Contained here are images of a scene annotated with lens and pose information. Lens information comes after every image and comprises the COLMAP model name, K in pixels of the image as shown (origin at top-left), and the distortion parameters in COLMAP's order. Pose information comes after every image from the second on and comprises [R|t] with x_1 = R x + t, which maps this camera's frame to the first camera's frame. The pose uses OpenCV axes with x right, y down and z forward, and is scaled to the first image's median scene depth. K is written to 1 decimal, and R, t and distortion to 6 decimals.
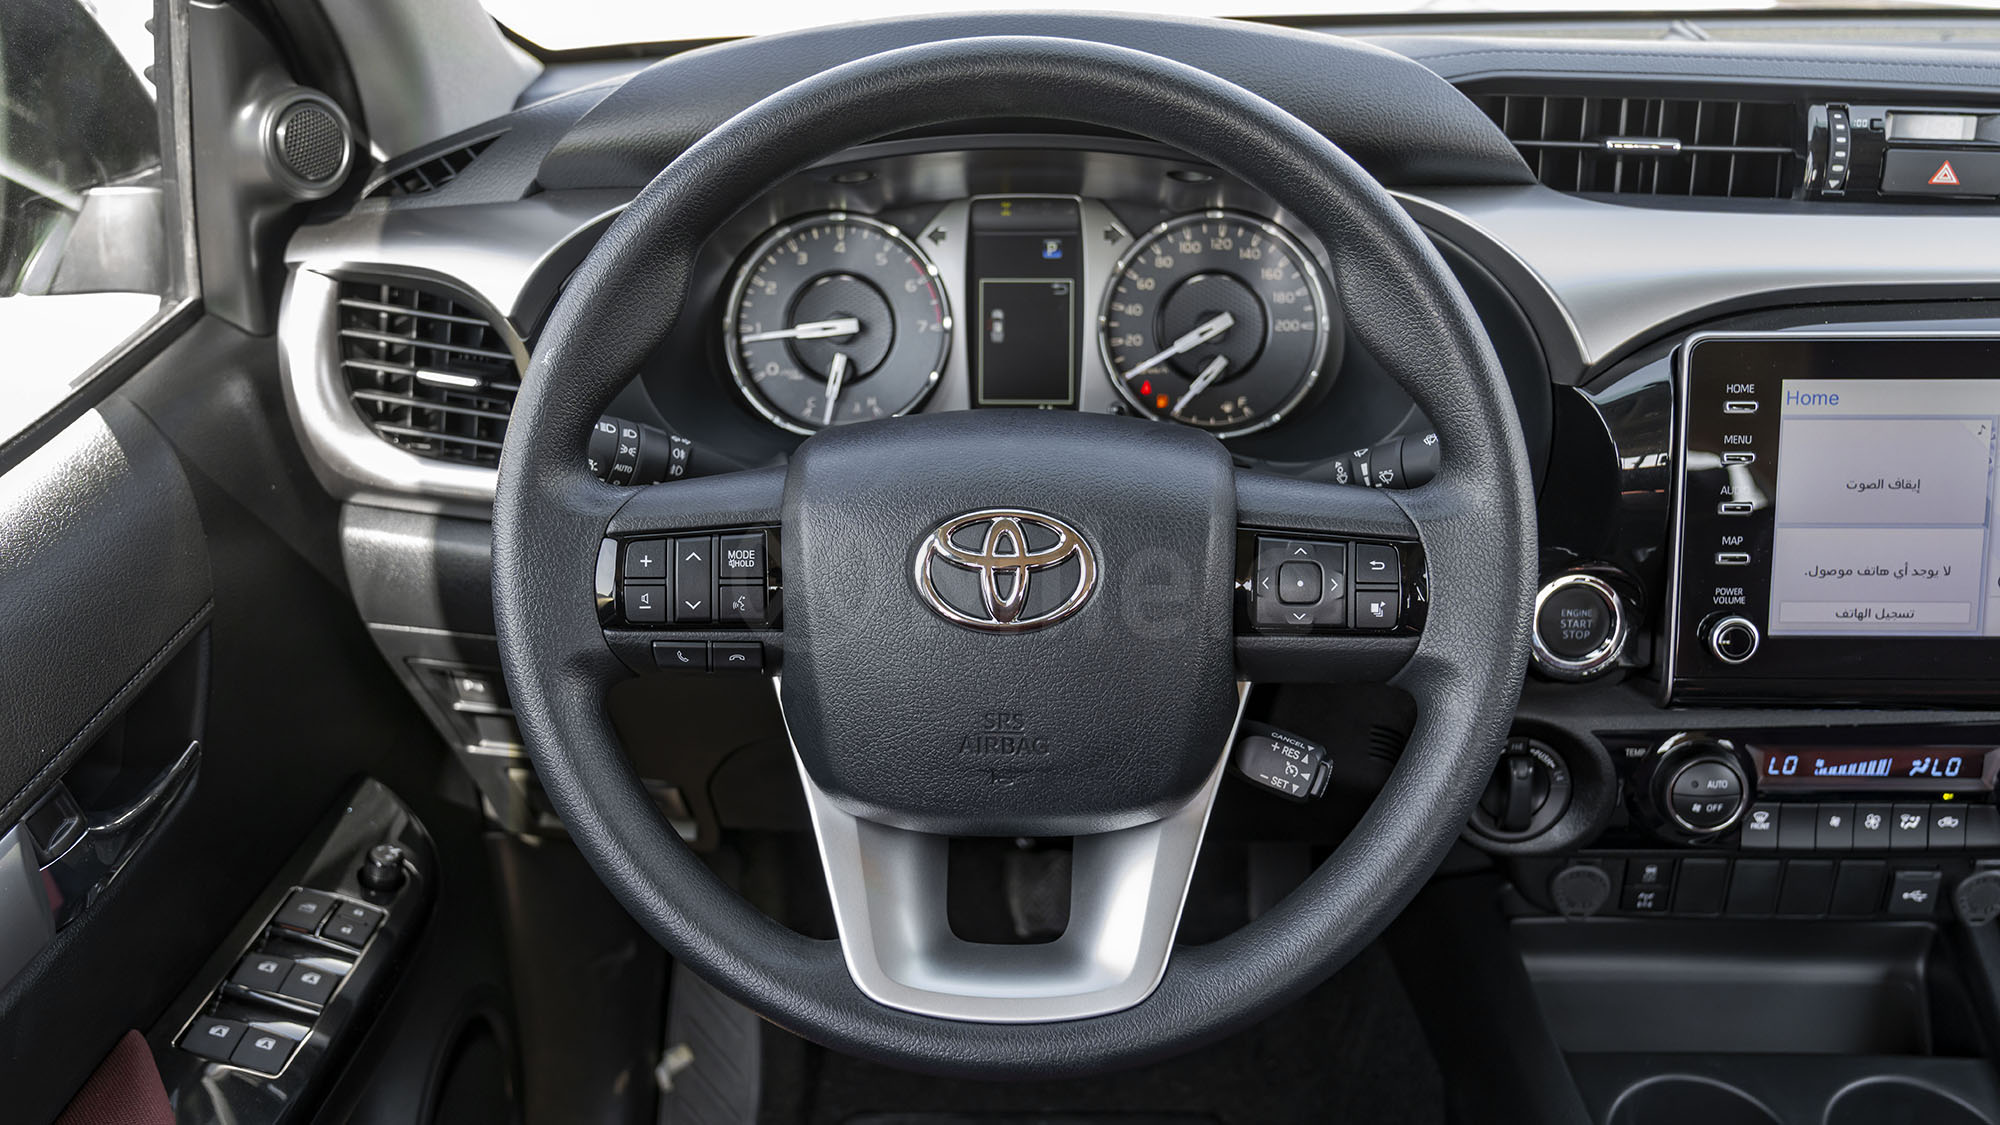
lens RADIAL K [[1737.7, 0, 1003.0], [0, 1737.7, 547.4], [0, 0, 1]] dist [-0.003690, -0.007437]
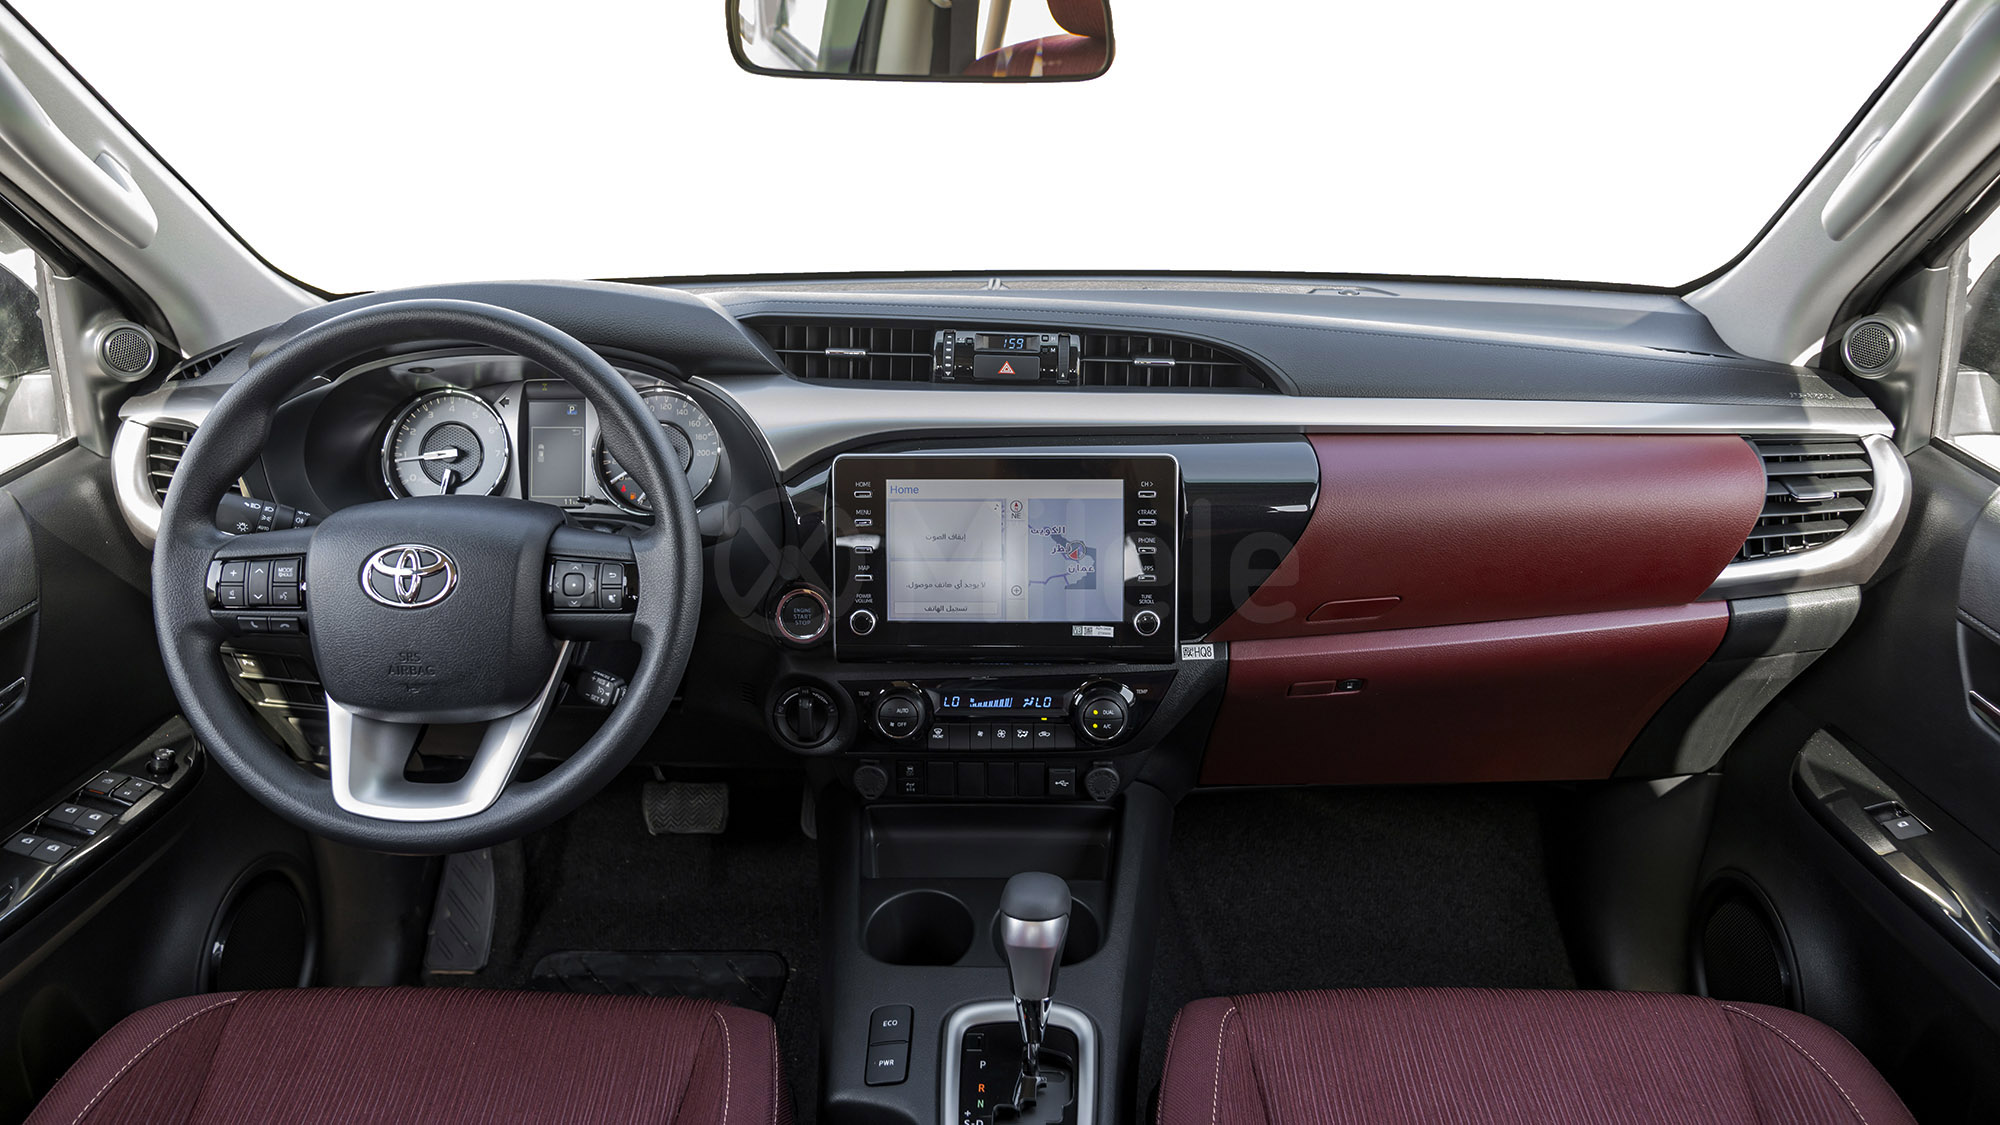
lens RADIAL K [[1294.9, 0, 1002.5], [0, 1294.9, 549.0], [0, 0, 1]] dist [-0.020872, 0.000429]
pose [[0.999983, 0.001508, 0.005625, 0.524025], [-0.001132, 0.997800, -0.066289, 0.062173], [-0.005712, 0.066282, 0.997785, -0.332837]]
